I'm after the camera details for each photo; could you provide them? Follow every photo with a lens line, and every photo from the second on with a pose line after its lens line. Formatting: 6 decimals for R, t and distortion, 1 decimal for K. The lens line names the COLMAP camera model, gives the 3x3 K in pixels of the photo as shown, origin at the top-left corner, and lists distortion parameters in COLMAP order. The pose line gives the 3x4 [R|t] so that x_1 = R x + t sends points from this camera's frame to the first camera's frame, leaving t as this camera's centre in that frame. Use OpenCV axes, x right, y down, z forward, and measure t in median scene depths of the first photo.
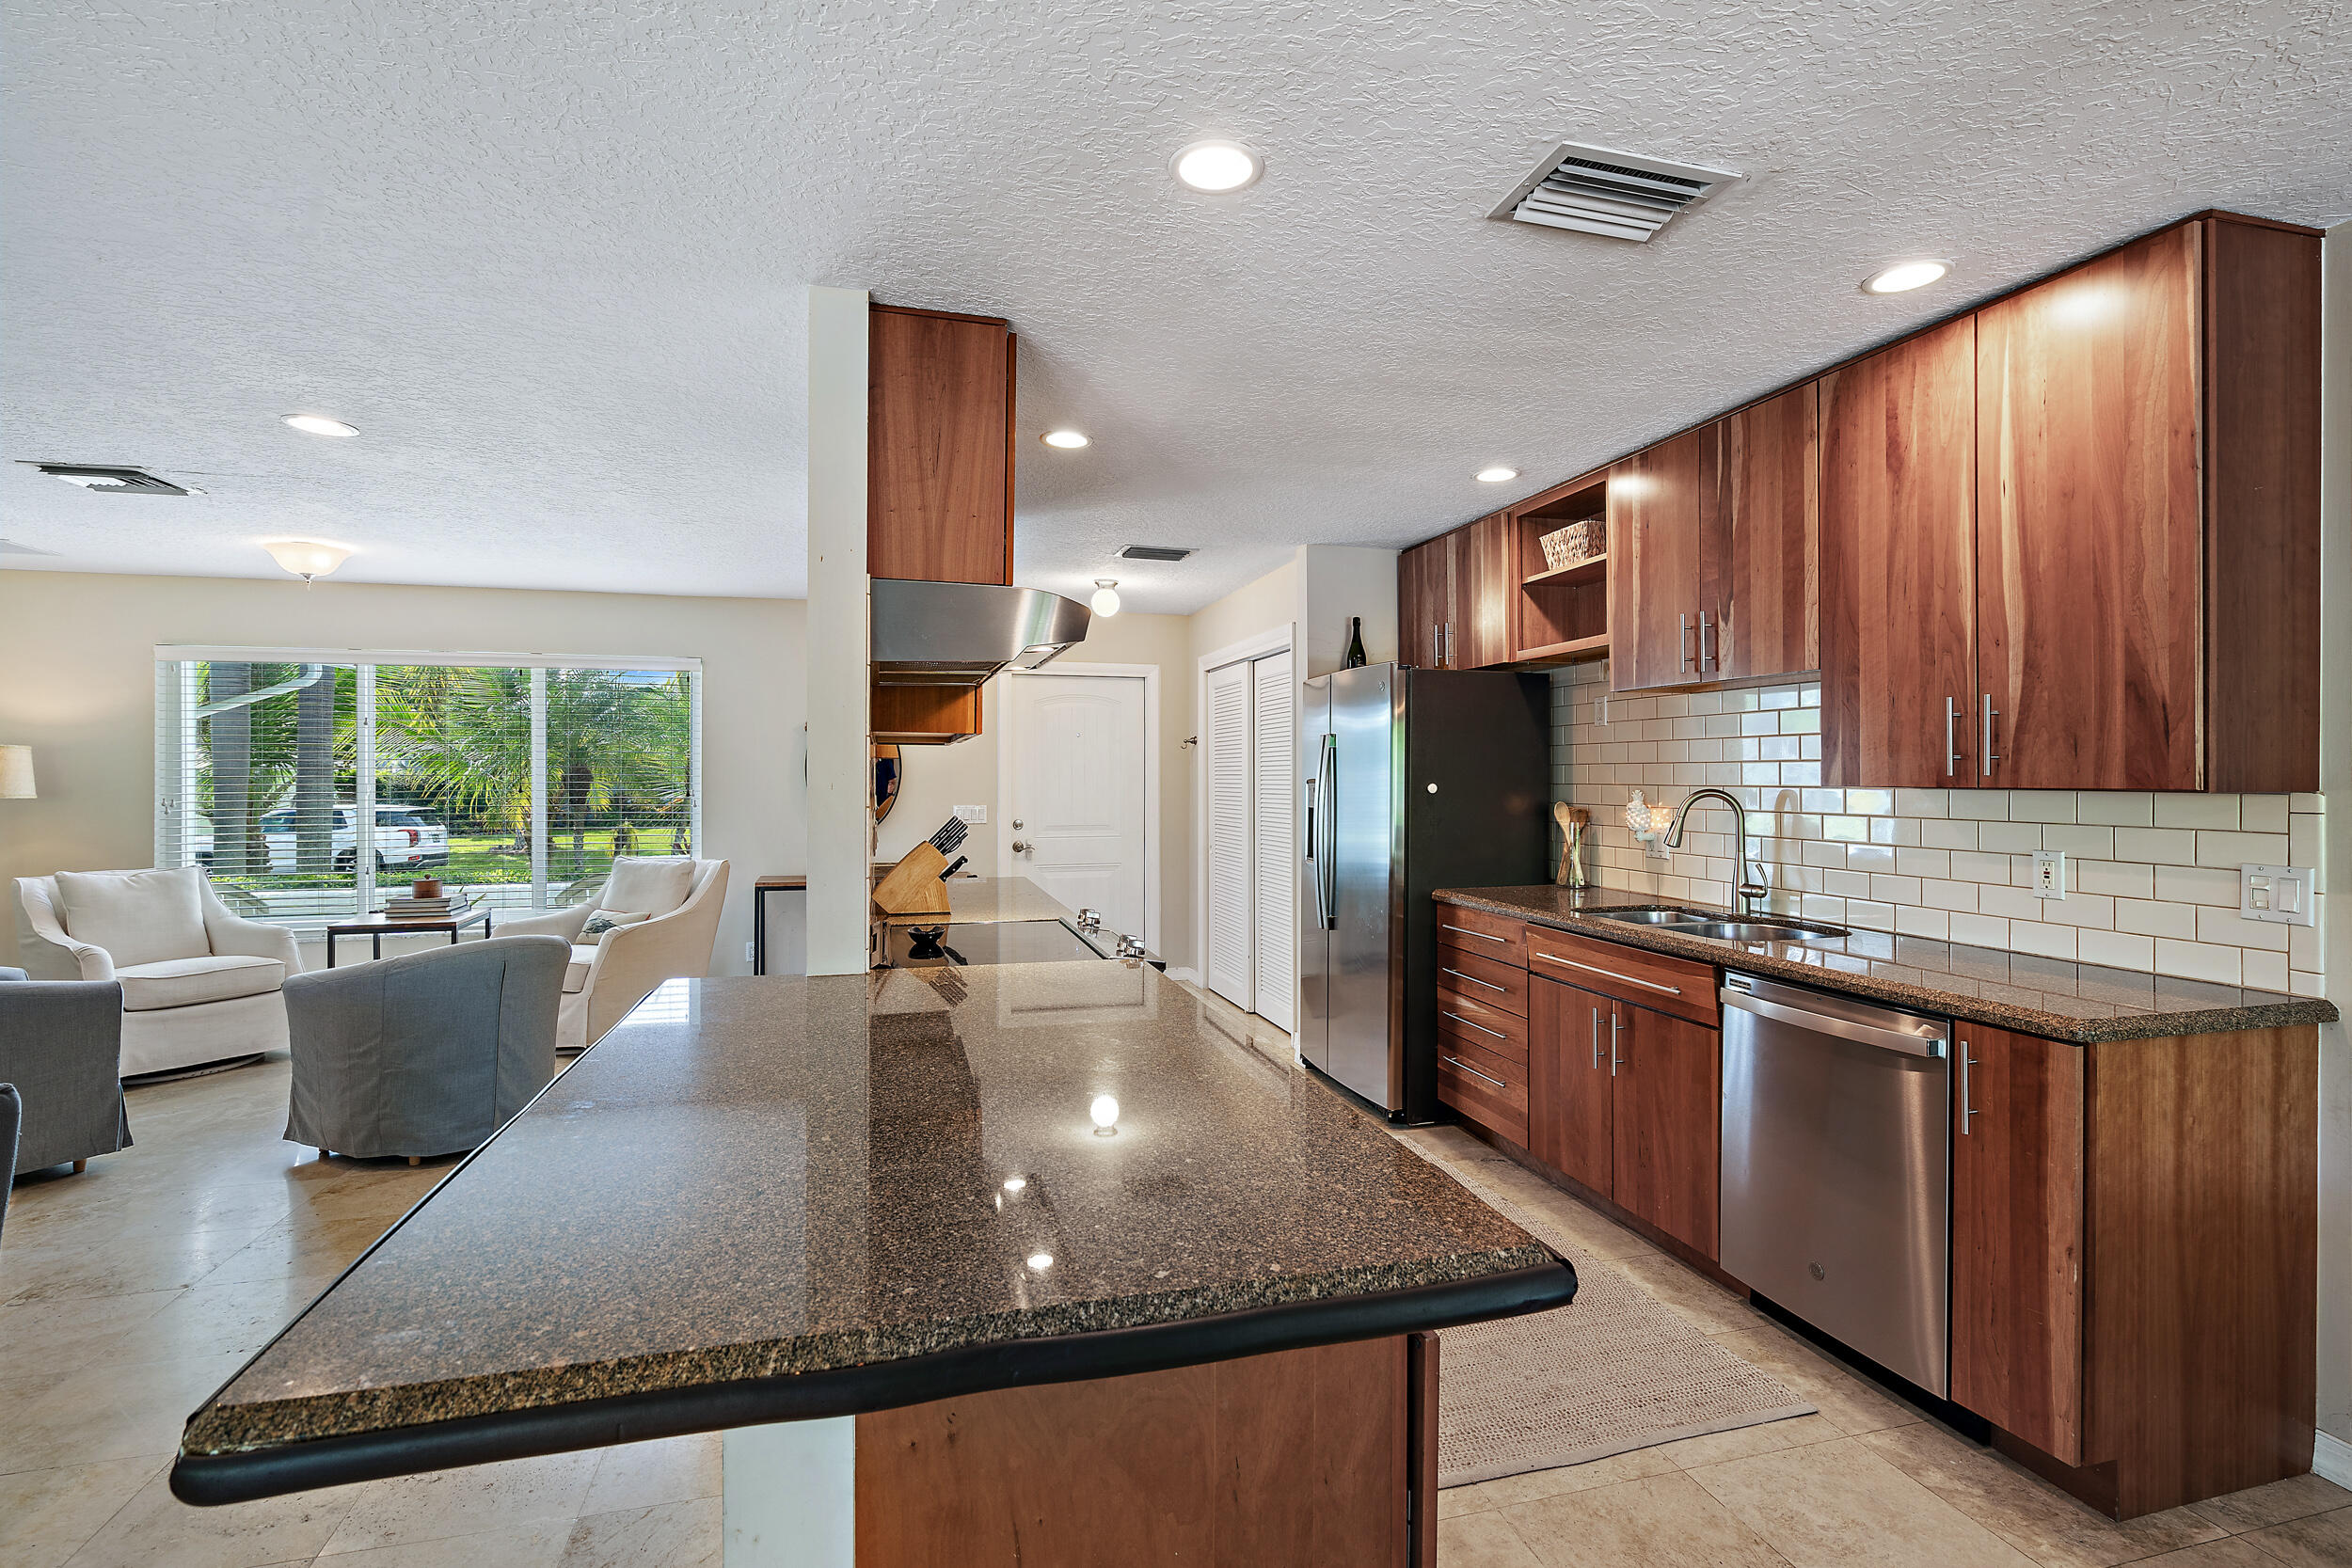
lens RADIAL K [[1087.6, 0, 1176.3], [0, 1087.6, 774.0], [0, 0, 1]] dist [-0.001900, 0.002968]
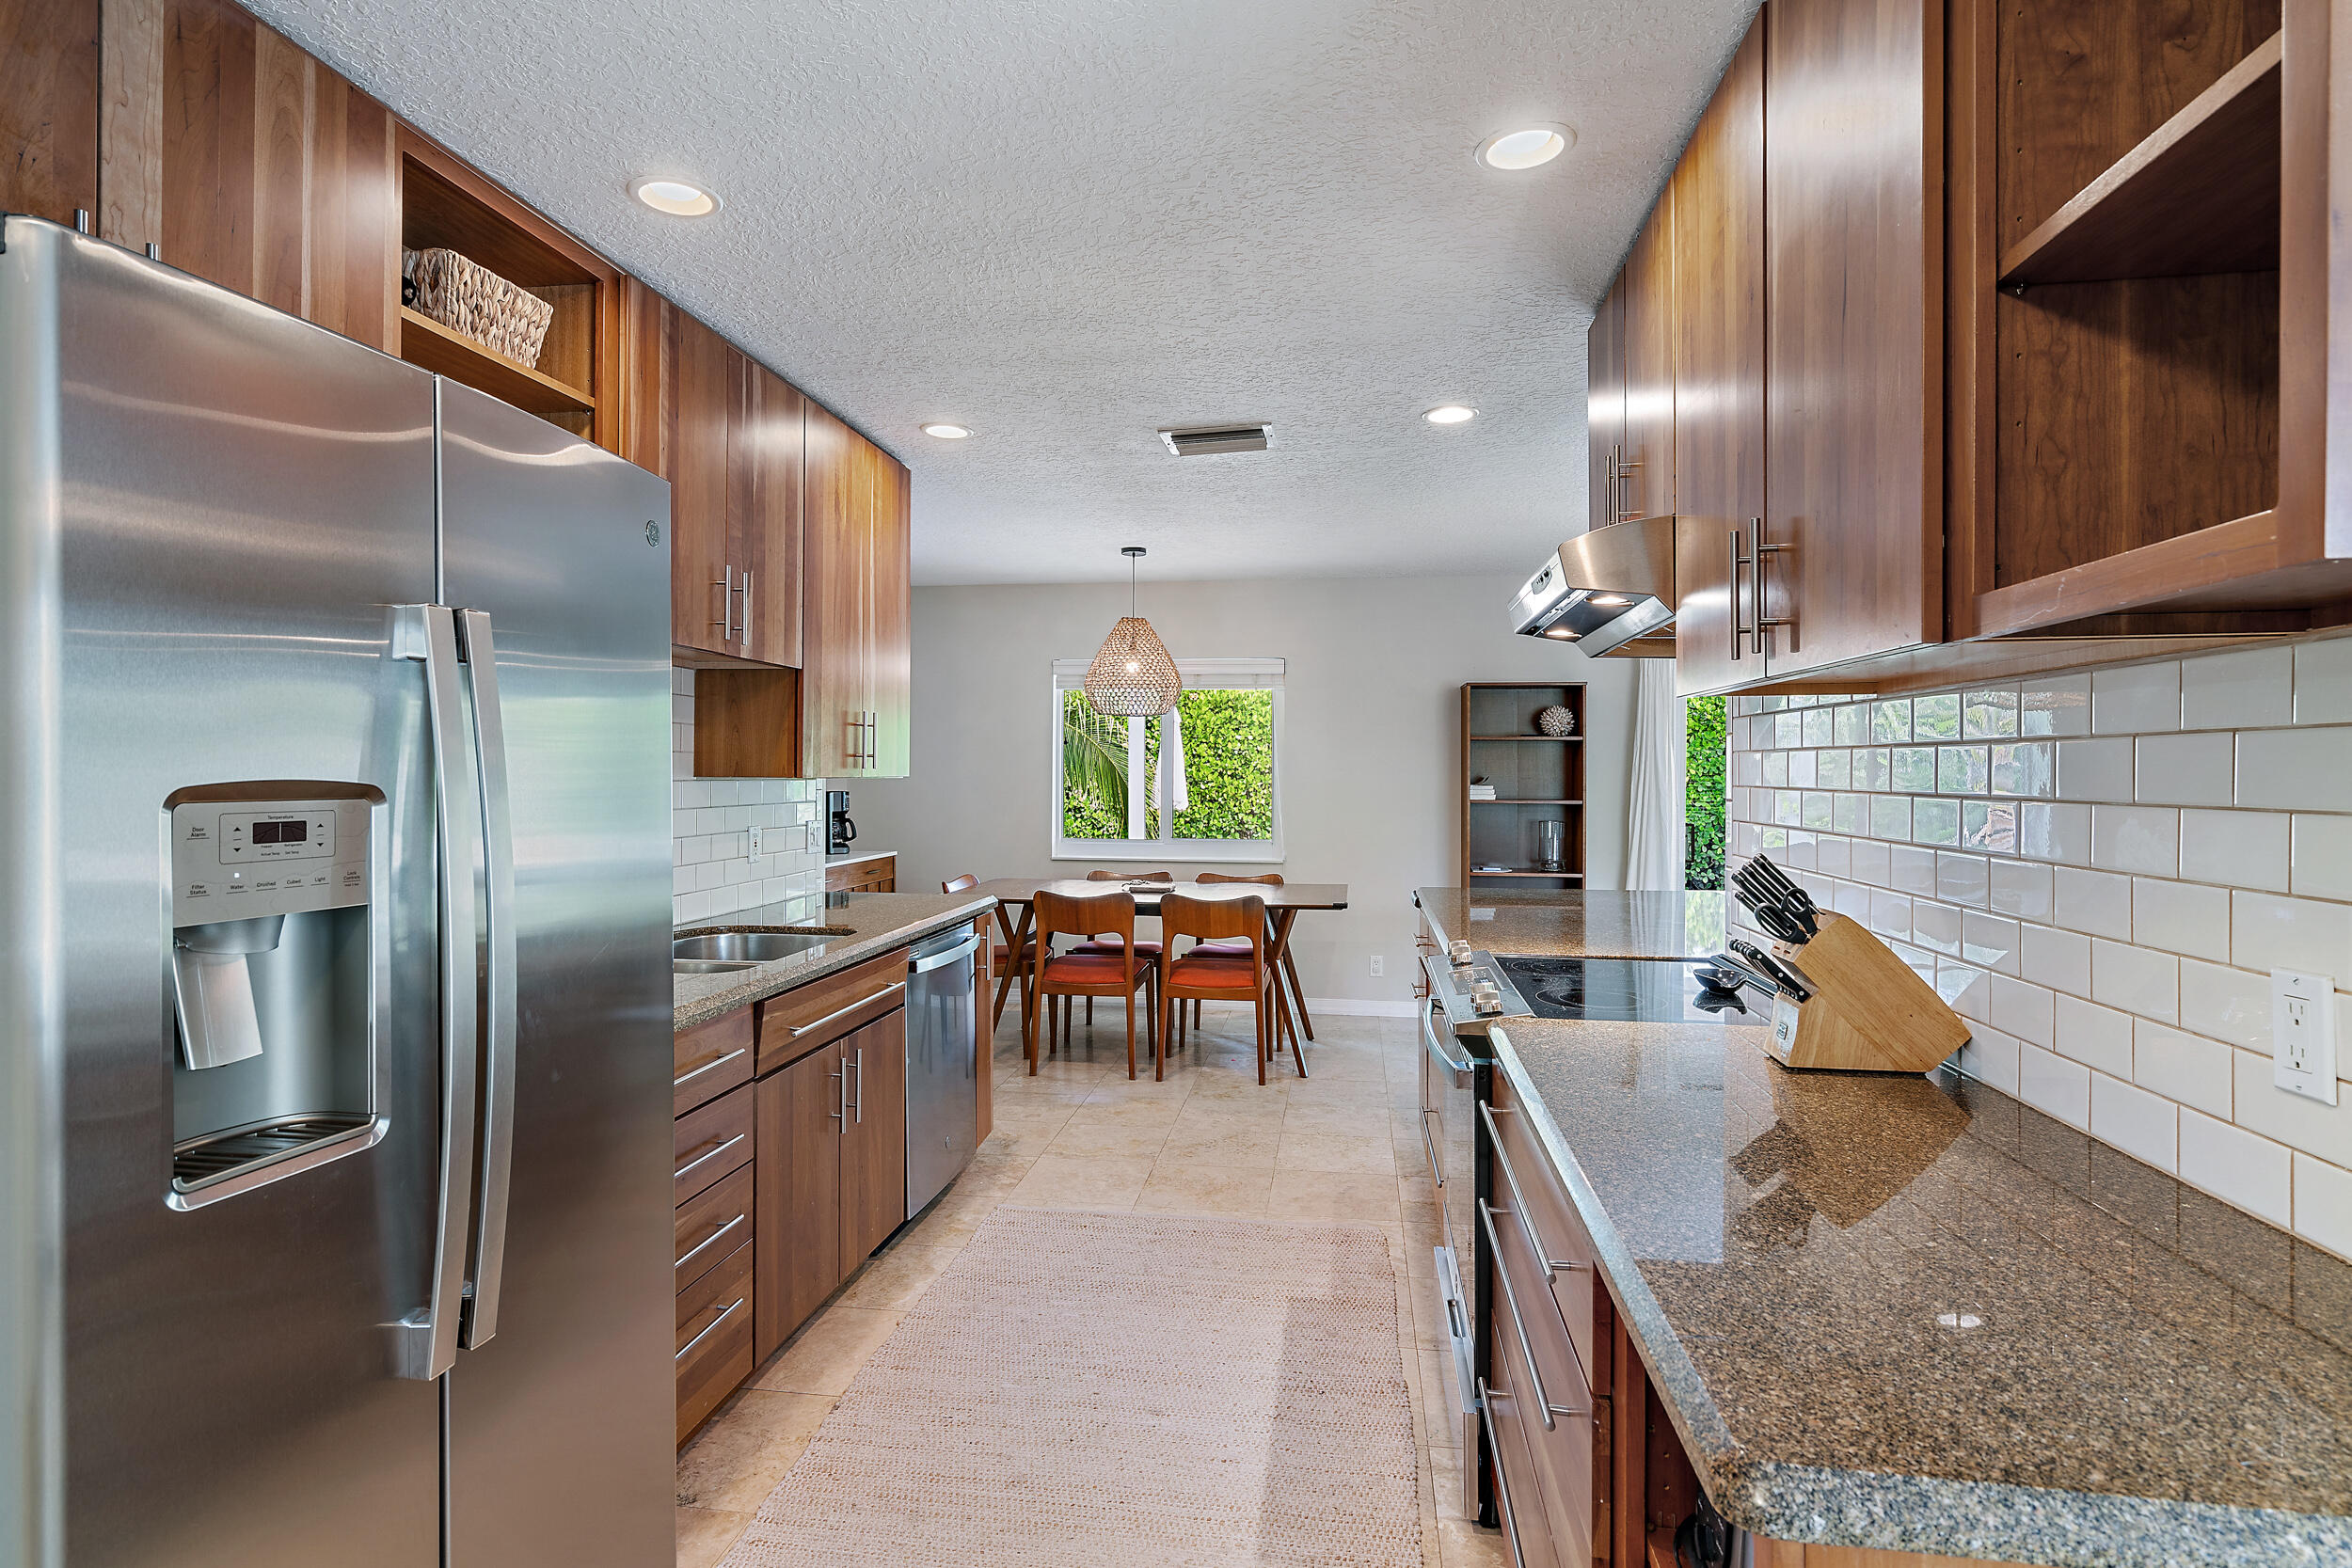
lens RADIAL K [[1226.3, 0, 1167.4], [0, 1226.3, 772.8], [0, 0, 1]] dist [0.002280, 0.000507]
pose [[-0.917247, -0.003424, 0.398304, -0.219287], [-0.003538, 0.999994, 0.000447, 0.003656], [-0.398303, -0.001000, -0.917253, 1.960371]]
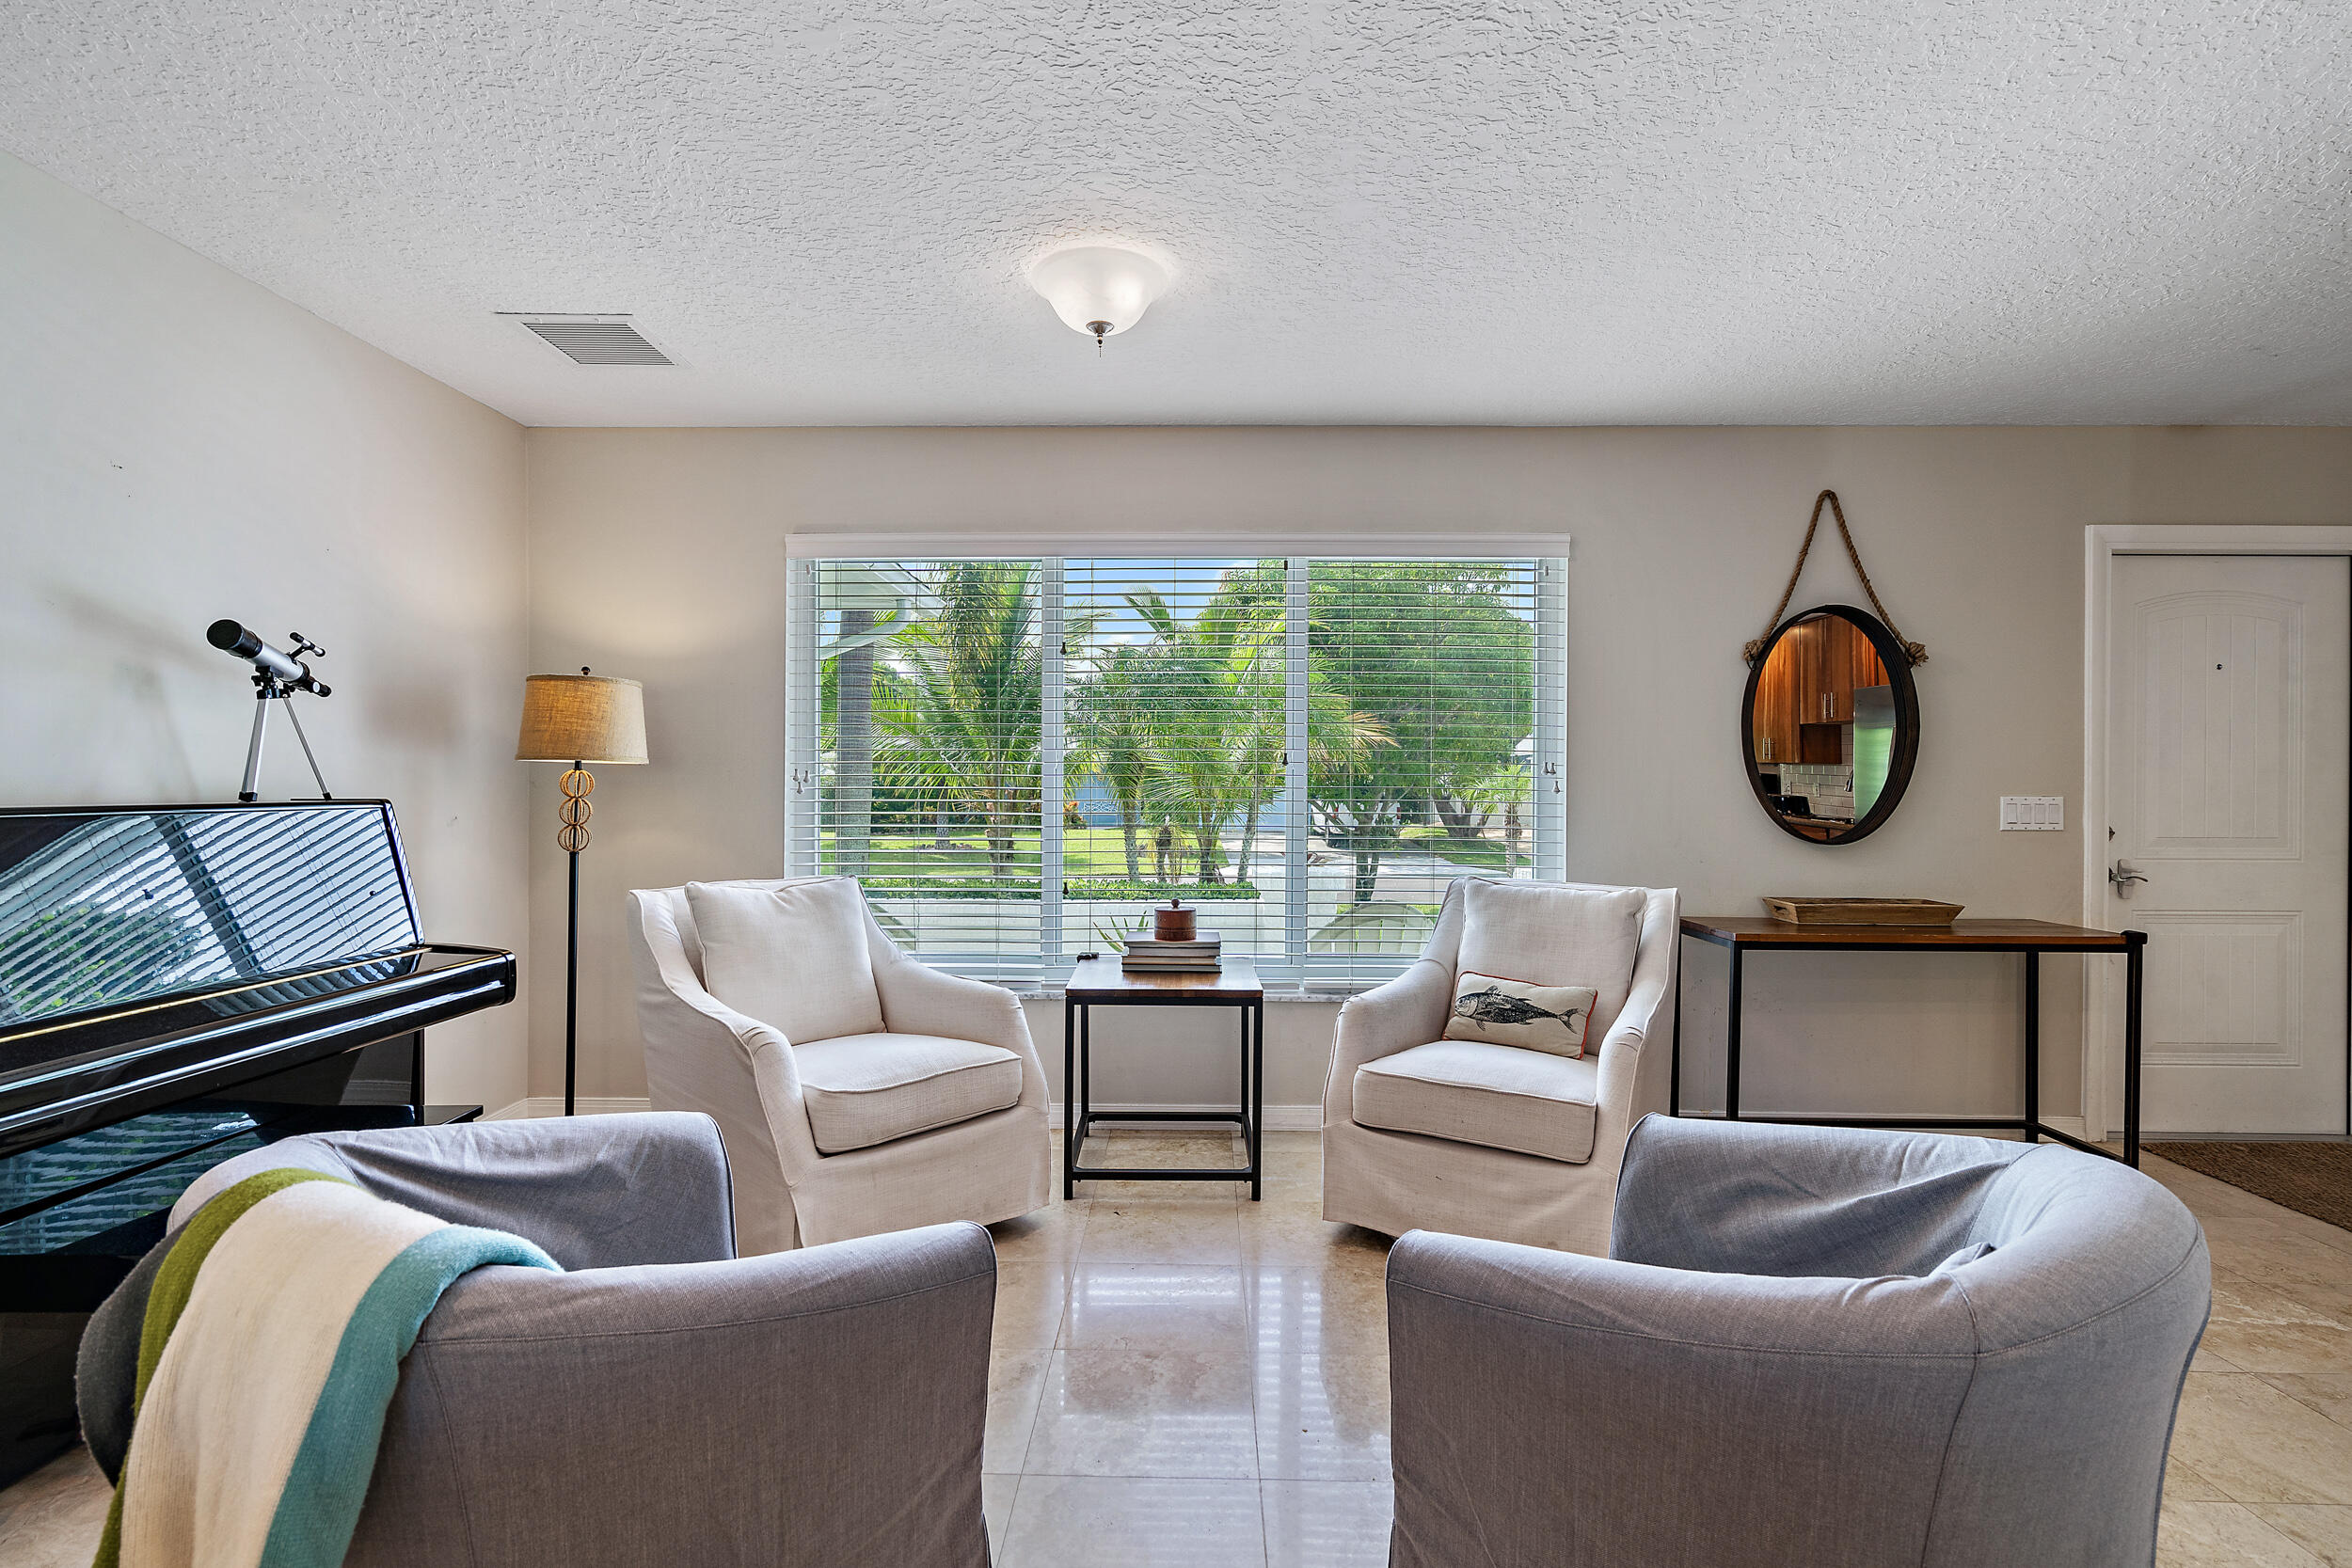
lens RADIAL K [[1087.6, 0, 1181.6], [0, 1087.6, 775.9], [0, 0, 1]] dist [-0.001900, 0.002968]
pose [[0.961002, 0.005166, -0.276493, -1.127454], [-0.005129, 0.999986, 0.000858, 0.052637], [0.276493, 0.000594, 0.961016, 0.930870]]
